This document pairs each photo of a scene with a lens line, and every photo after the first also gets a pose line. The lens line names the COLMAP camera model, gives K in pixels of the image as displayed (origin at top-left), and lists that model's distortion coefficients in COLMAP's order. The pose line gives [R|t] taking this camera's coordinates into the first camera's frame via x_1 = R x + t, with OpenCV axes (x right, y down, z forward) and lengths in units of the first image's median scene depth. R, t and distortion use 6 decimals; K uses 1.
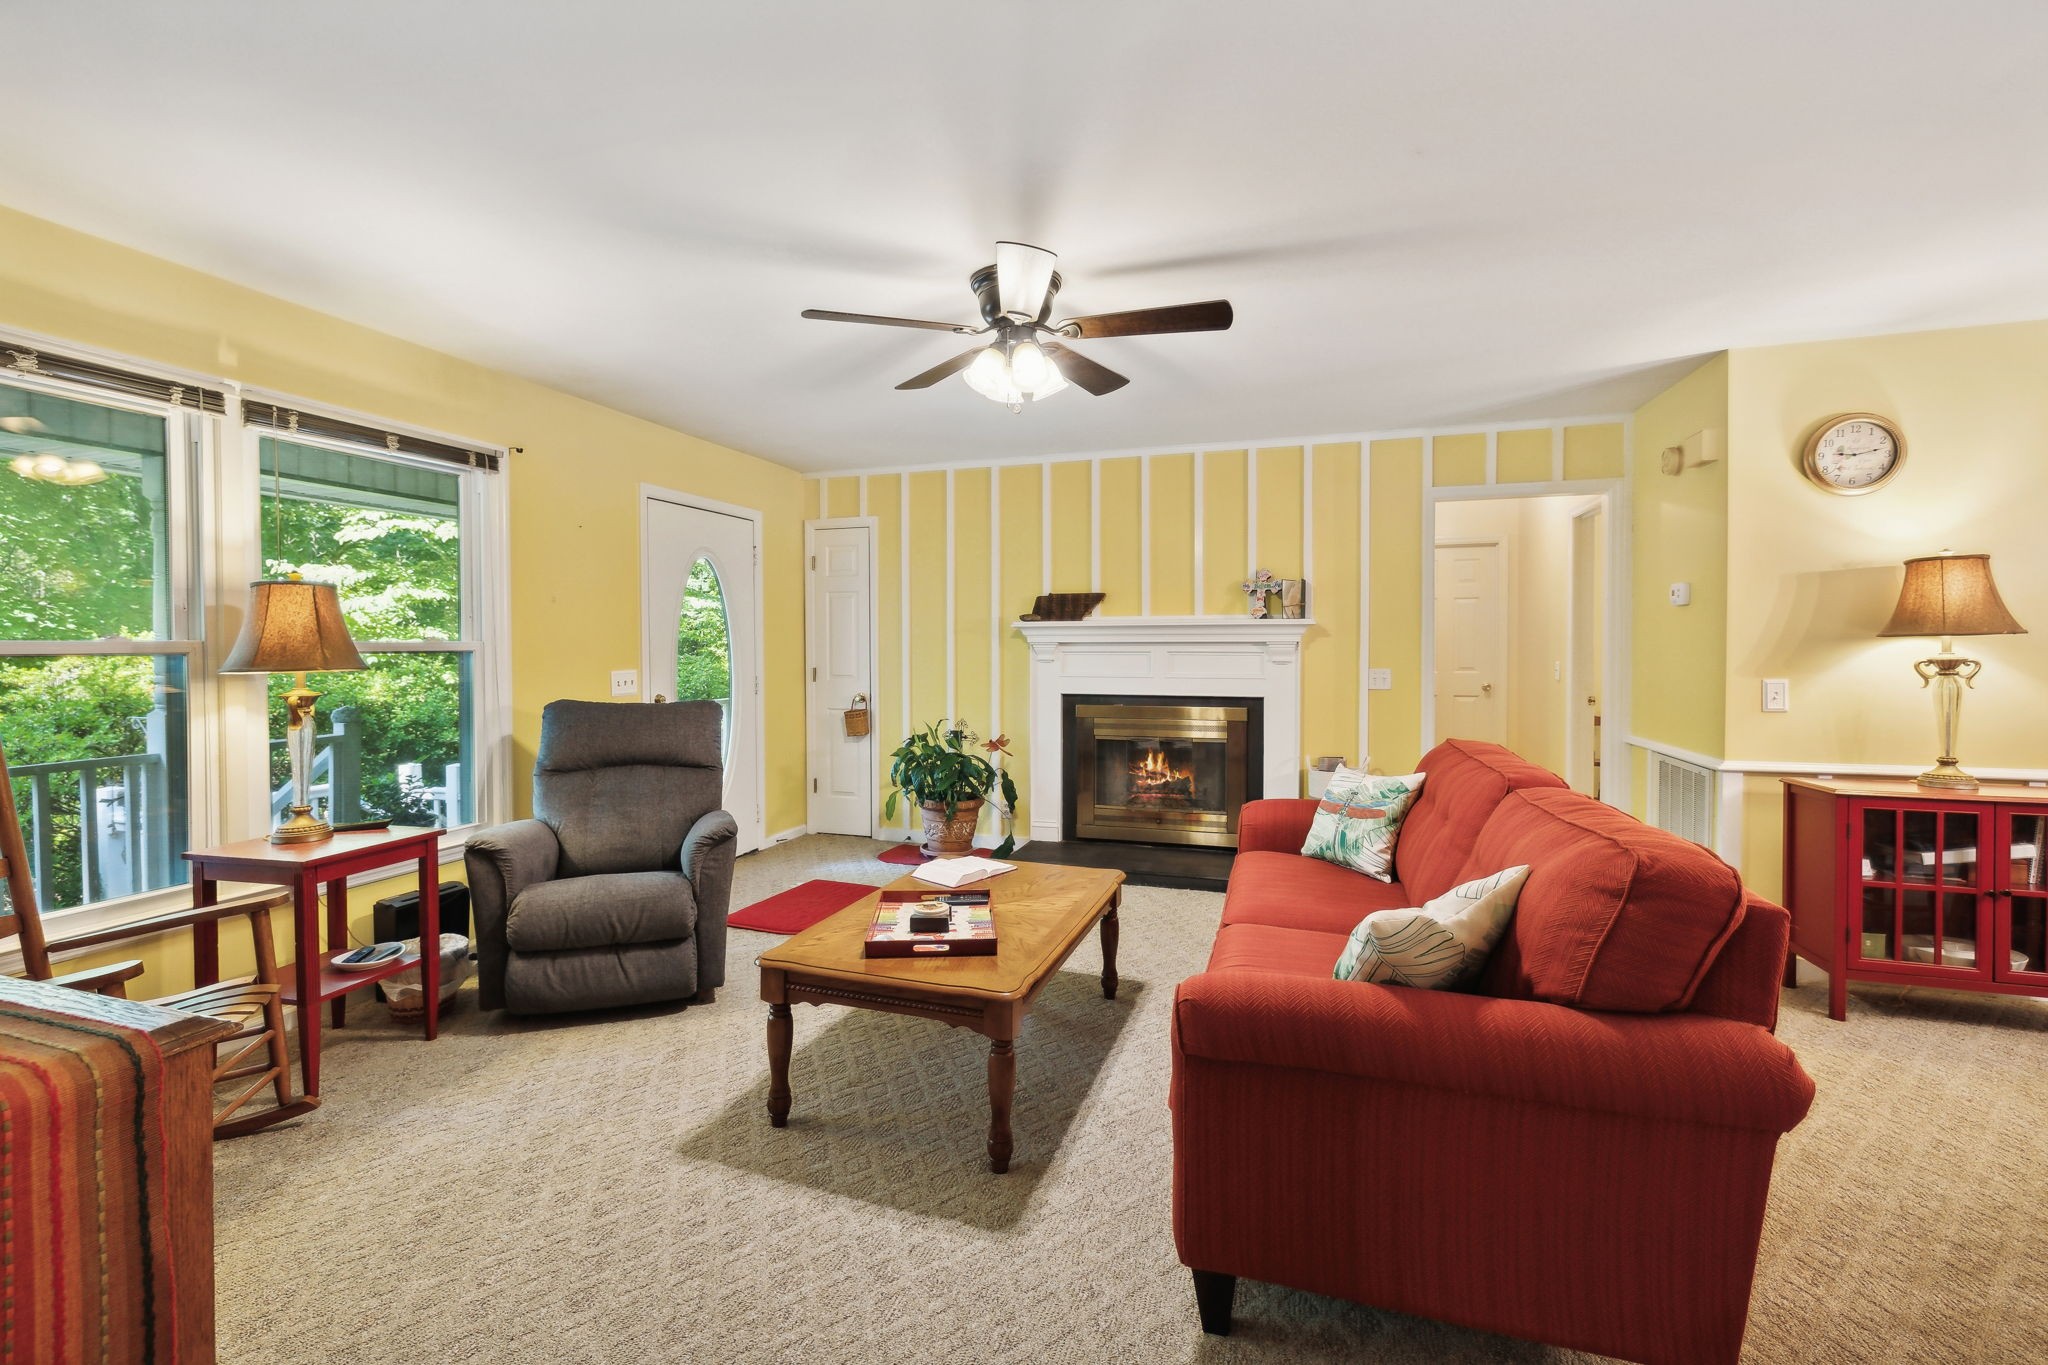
lens RADIAL K [[871.0, 0, 1025.3], [0, 871.0, 661.1], [0, 0, 1]] dist [-0.001100, 0.000139]
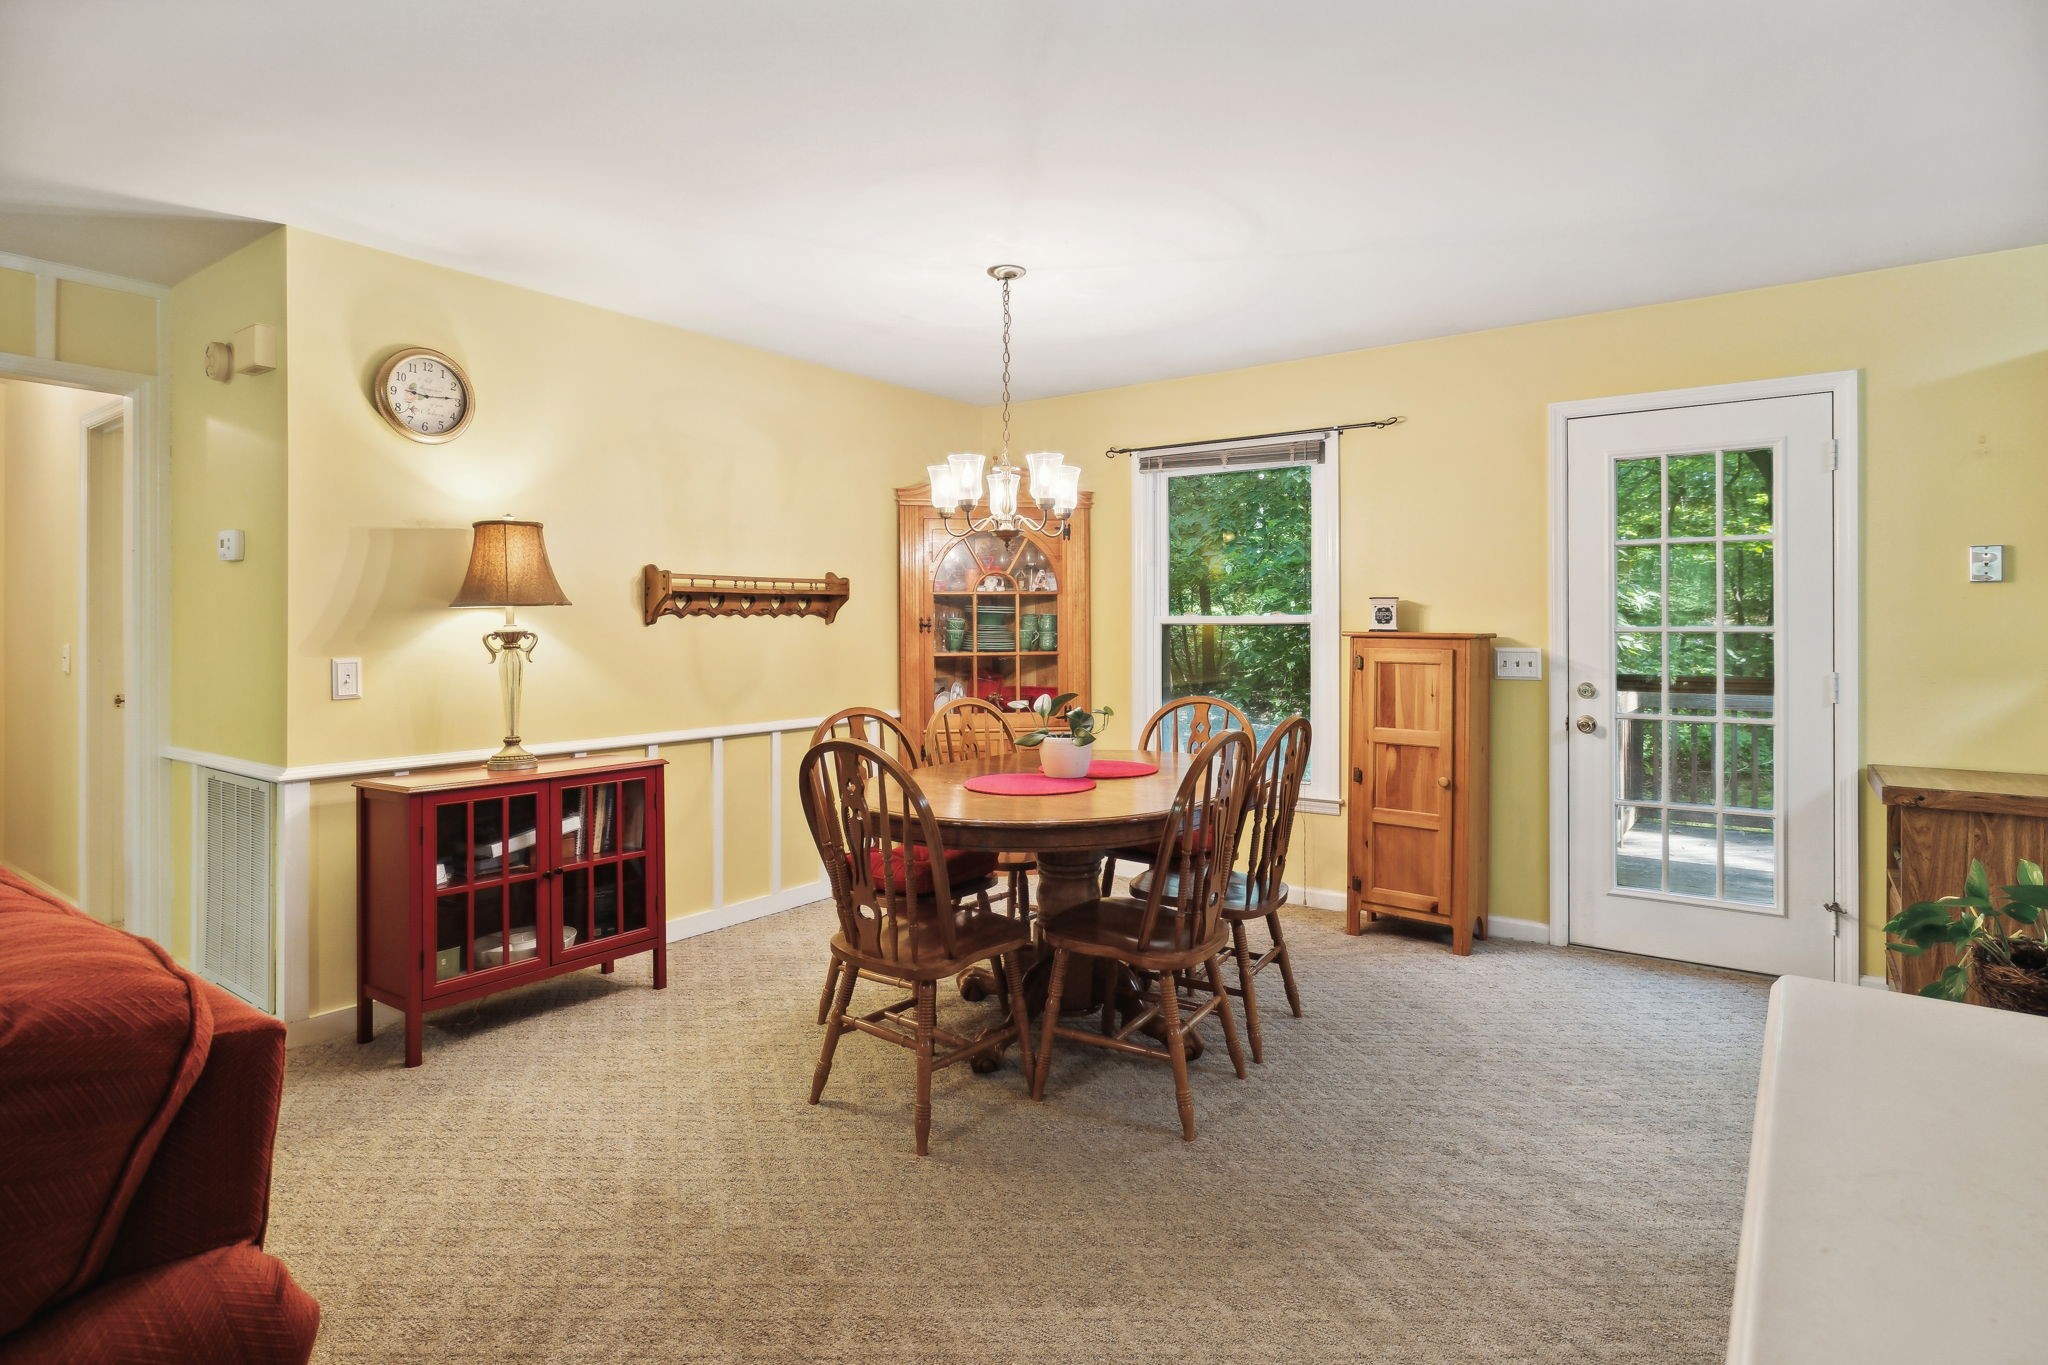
lens RADIAL K [[1075.3, 0, 1024.9], [0, 1075.3, 629.3], [0, 0, 1]] dist [-0.002234, 0.000210]
pose [[0.312595, 0.002044, 0.949884, 0.138323], [0.015652, 0.999851, -0.007303, 0.012759], [-0.949758, 0.017151, 0.312516, 0.116317]]
